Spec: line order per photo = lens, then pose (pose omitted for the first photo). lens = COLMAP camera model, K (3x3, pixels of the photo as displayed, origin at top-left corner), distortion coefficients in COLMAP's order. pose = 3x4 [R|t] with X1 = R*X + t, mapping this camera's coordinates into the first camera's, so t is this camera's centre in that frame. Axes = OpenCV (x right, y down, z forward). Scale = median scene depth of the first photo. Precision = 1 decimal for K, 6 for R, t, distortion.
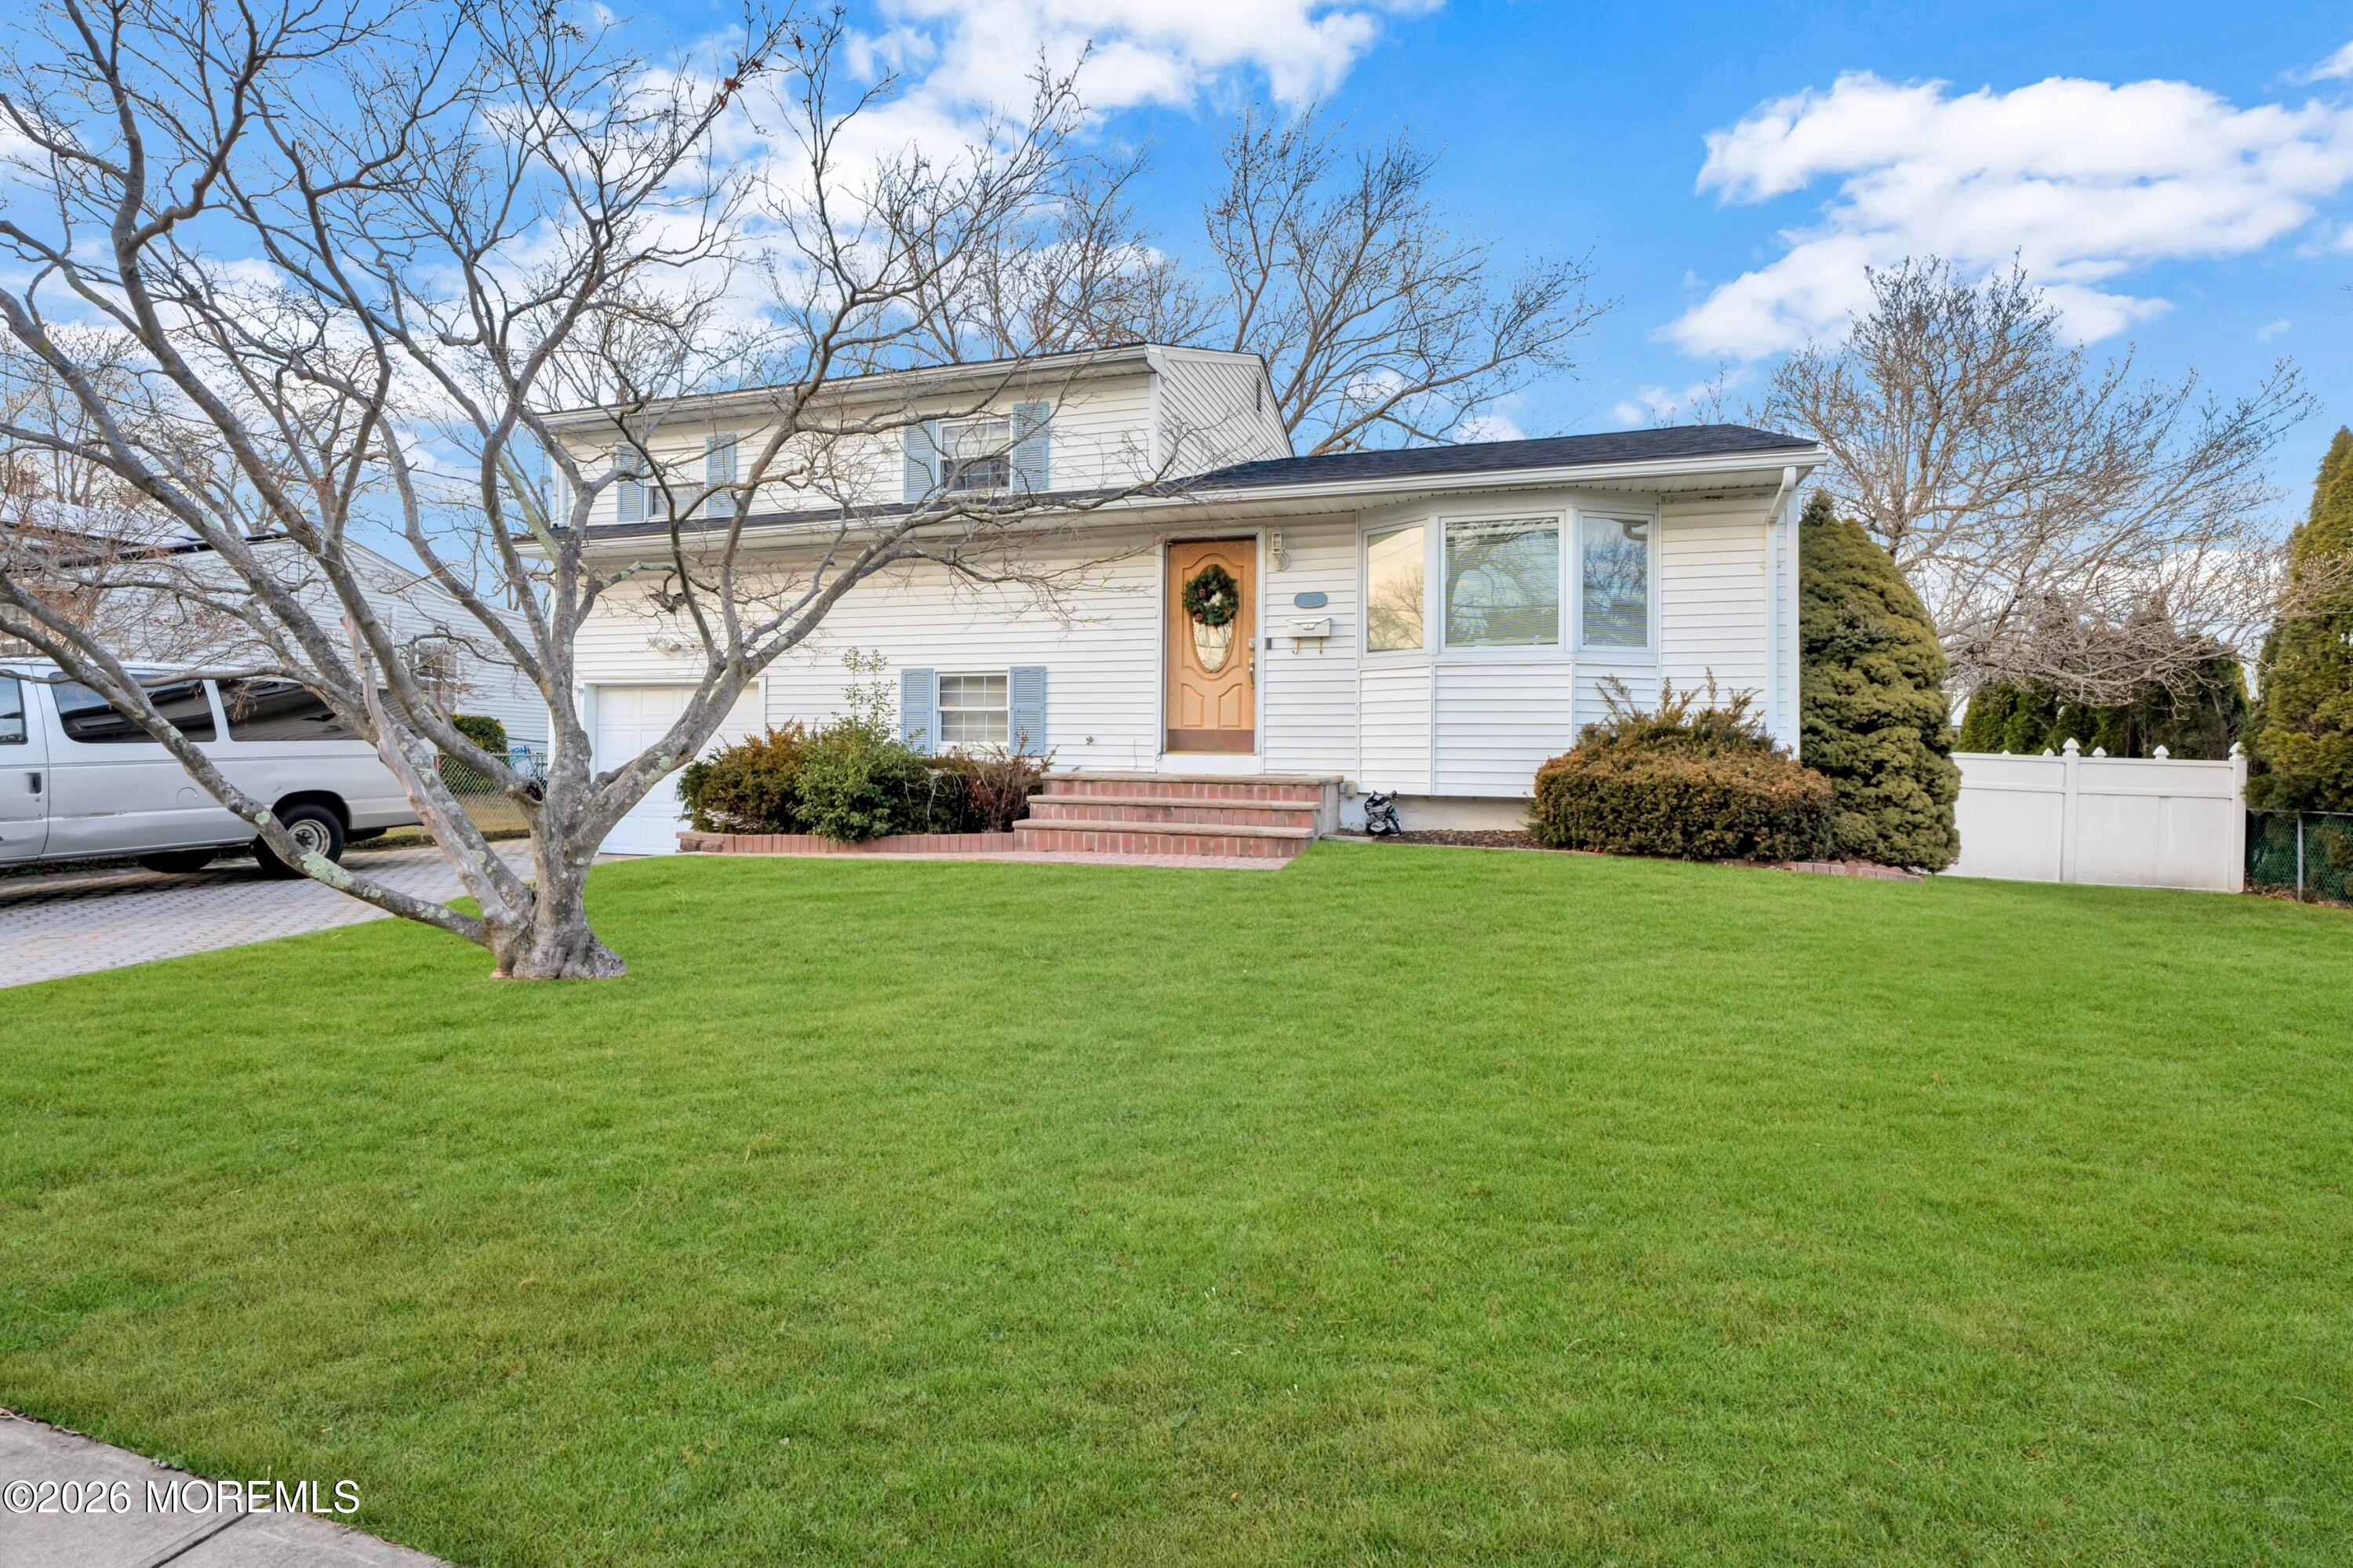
lens RADIAL K [[1089.0, 0, 1166.2], [0, 1089.0, 753.3], [0, 0, 1]] dist [-0.000862, 0.000776]
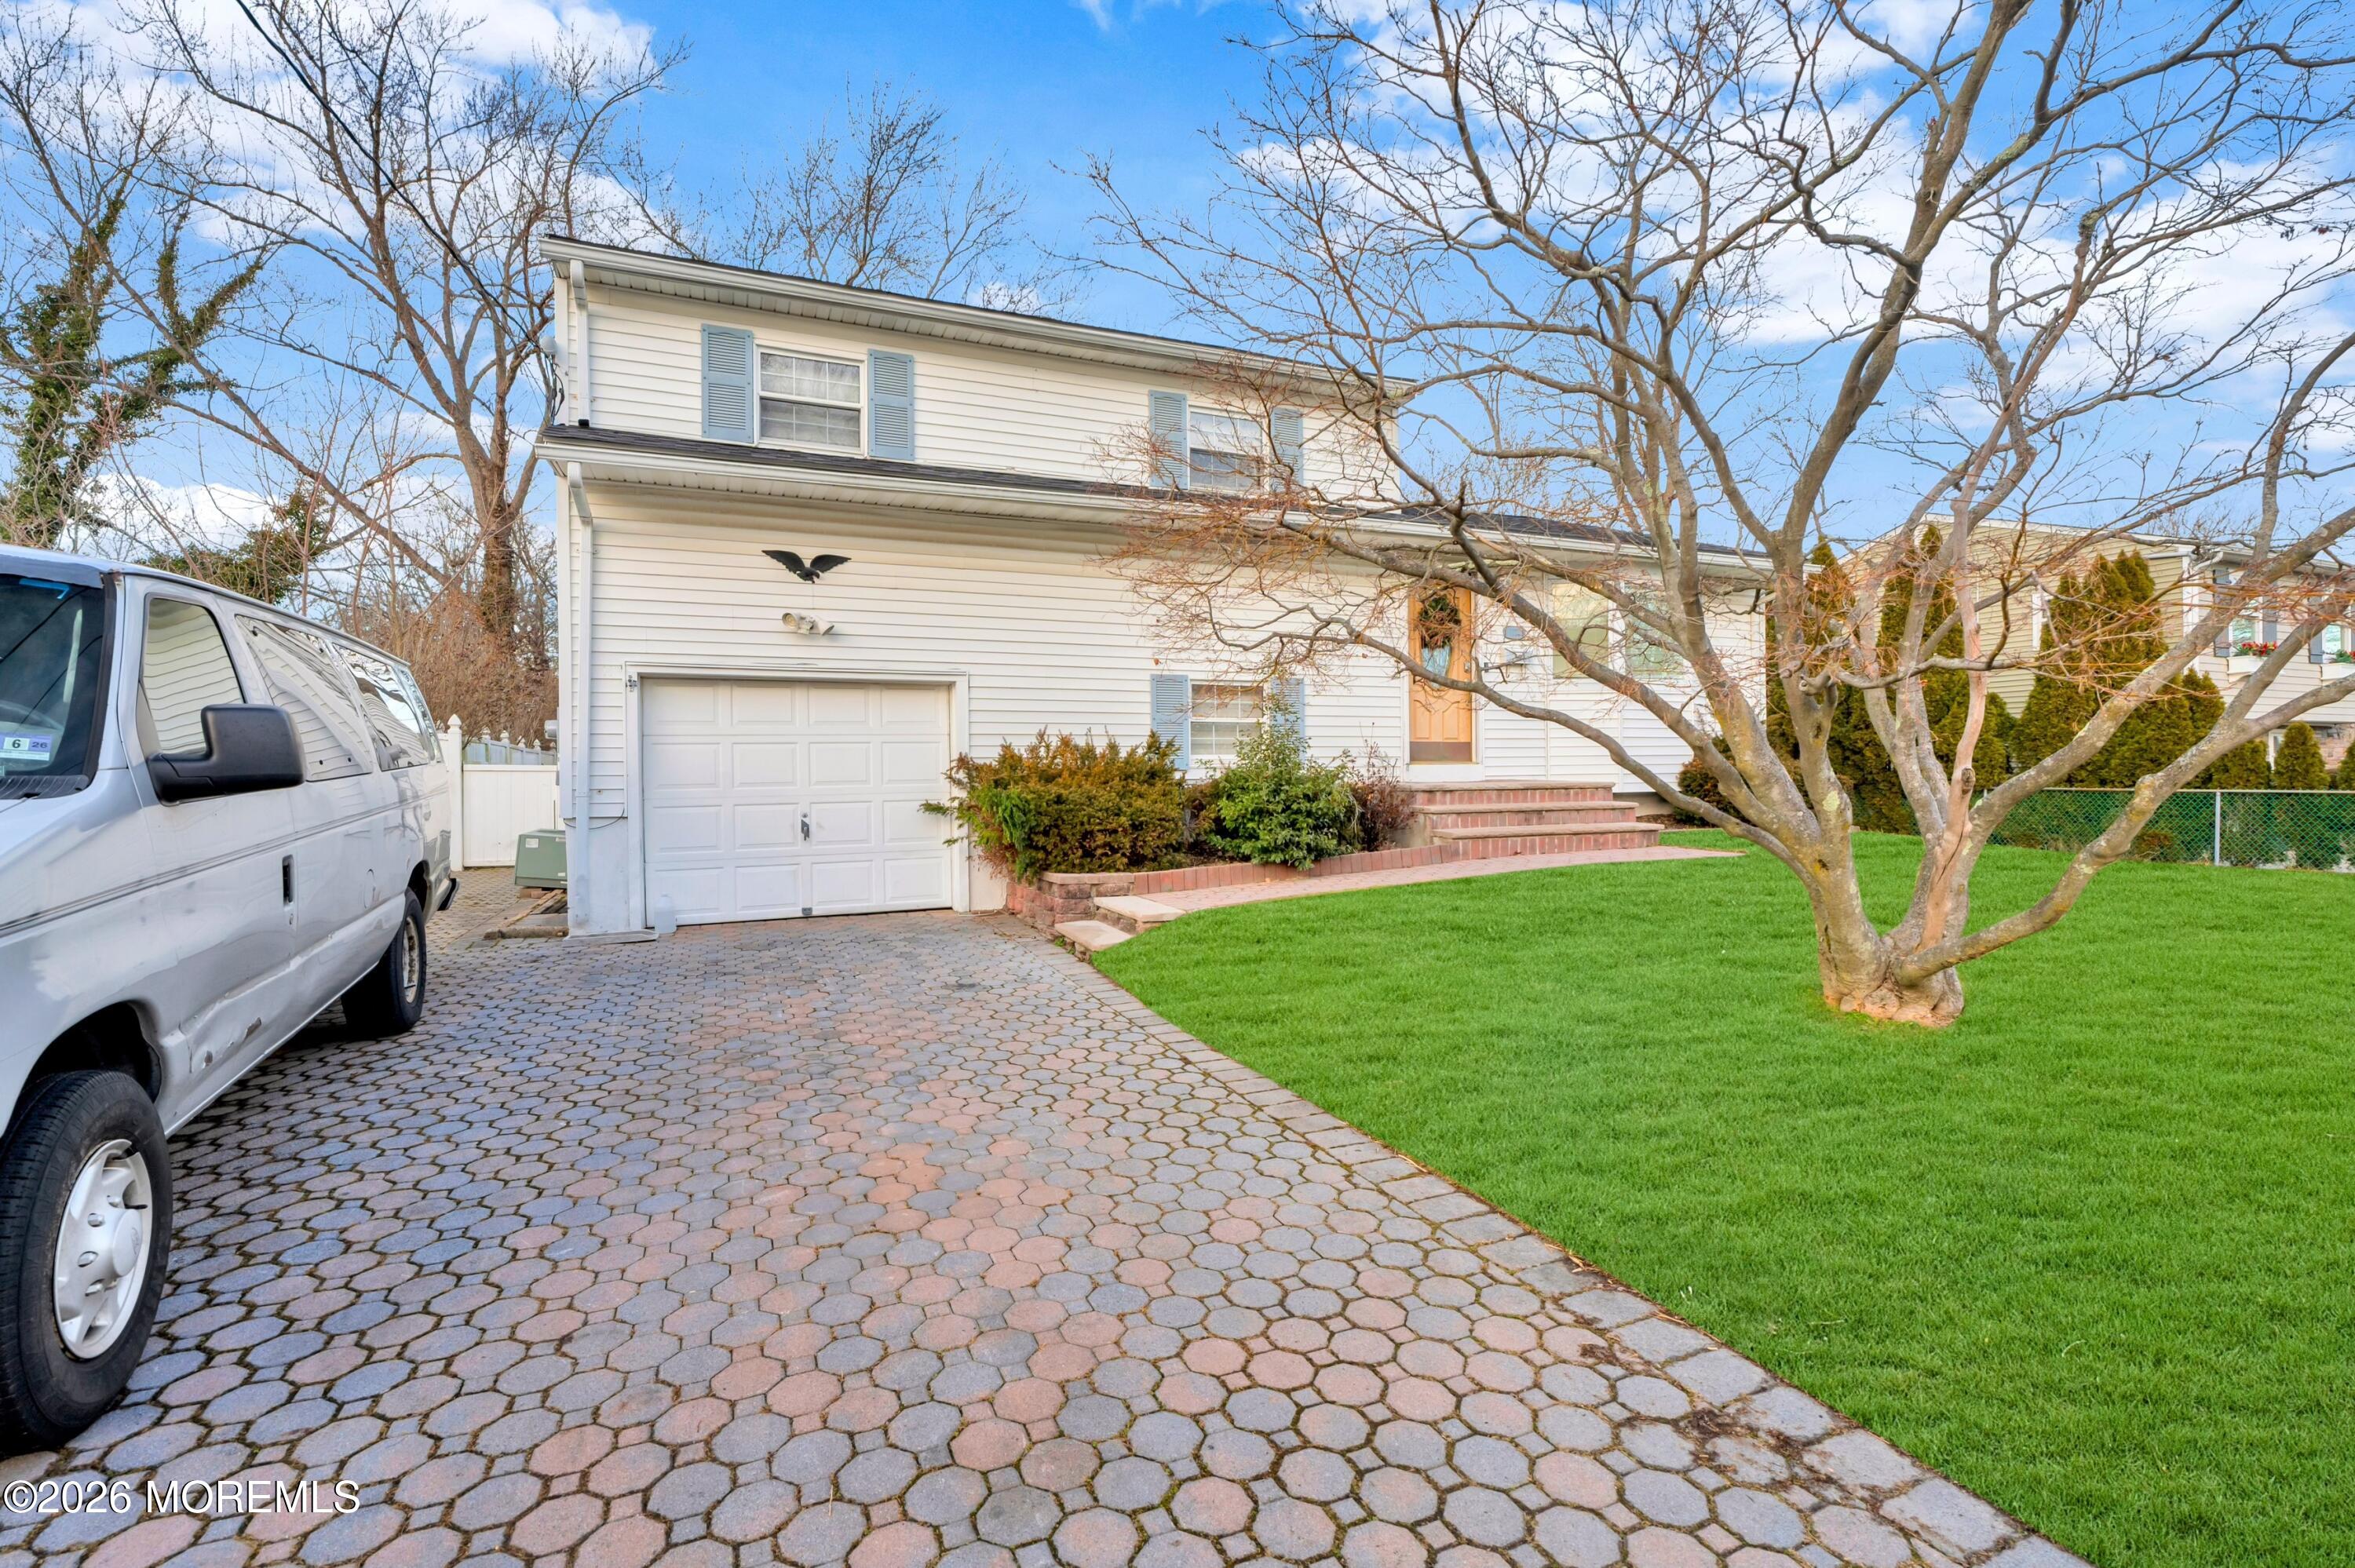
lens RADIAL K [[1089.7, 0, 1167.2], [0, 1089.7, 753.3], [0, 0, 1]] dist [-0.000862, 0.000776]
pose [[0.690977, -0.014324, 0.722735, -0.954579], [0.016464, 0.999856, 0.004076, -0.019423], [-0.722690, 0.009083, 0.691113, 0.435104]]
